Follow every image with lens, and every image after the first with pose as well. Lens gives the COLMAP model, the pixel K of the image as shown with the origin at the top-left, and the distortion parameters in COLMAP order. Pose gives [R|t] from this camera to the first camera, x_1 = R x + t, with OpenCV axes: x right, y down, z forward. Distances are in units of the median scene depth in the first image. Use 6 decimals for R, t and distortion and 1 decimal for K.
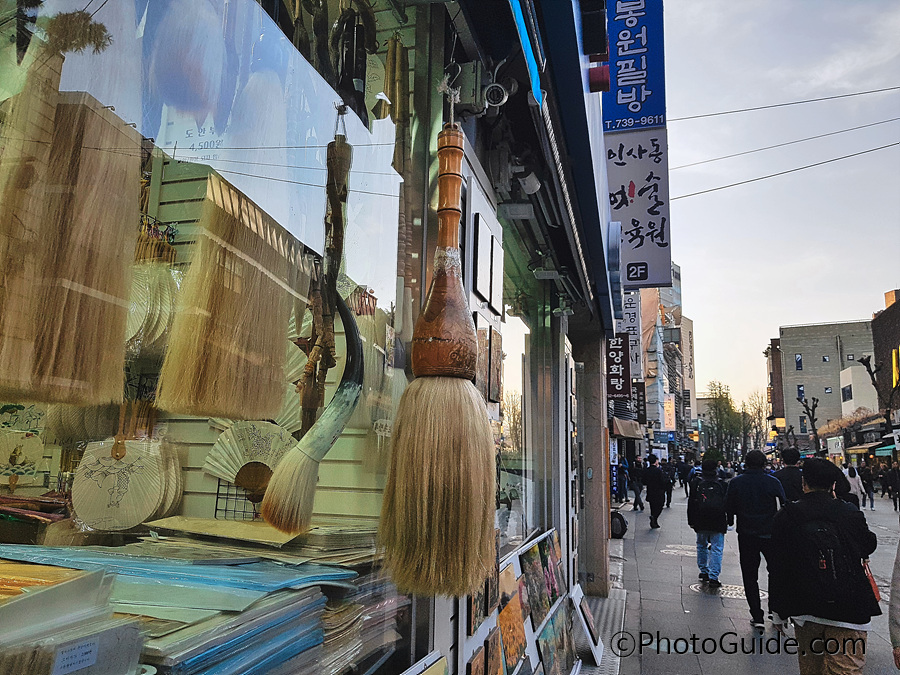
lens RADIAL K [[682.9, 0, 445.9], [0, 682.9, 335.7], [0, 0, 1]] dist [0.004129, -0.015092]
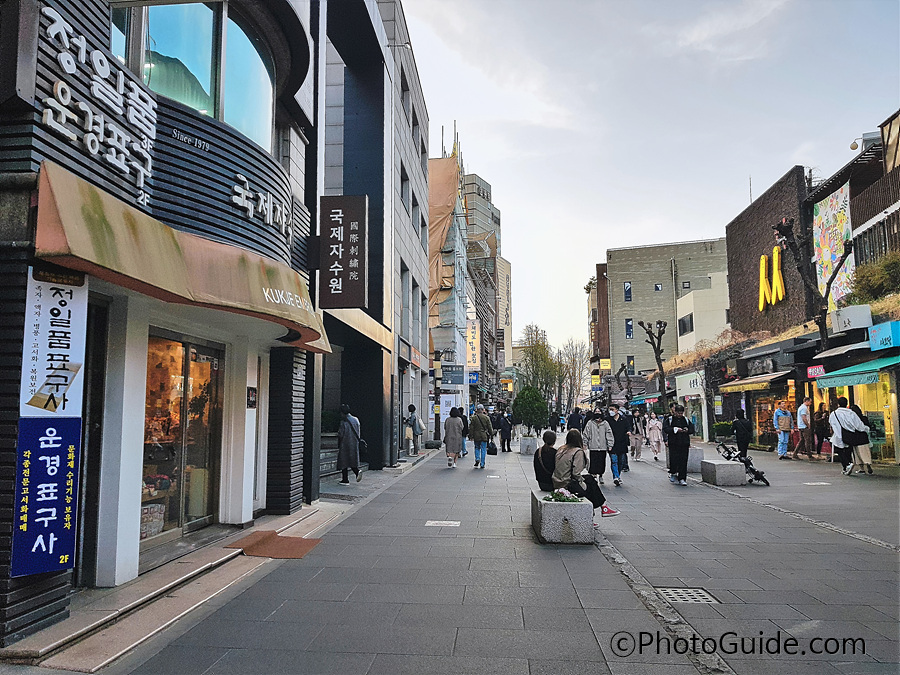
lens RADIAL K [[682.9, 0, 450.6], [0, 682.9, 338.2], [0, 0, 1]] dist [0.004129, -0.015092]
pose [[0.966909, 0.002663, 0.255106, 0.113208], [-0.018984, 0.997924, 0.061534, 0.056827], [-0.254413, -0.064341, 0.964953, 0.292862]]
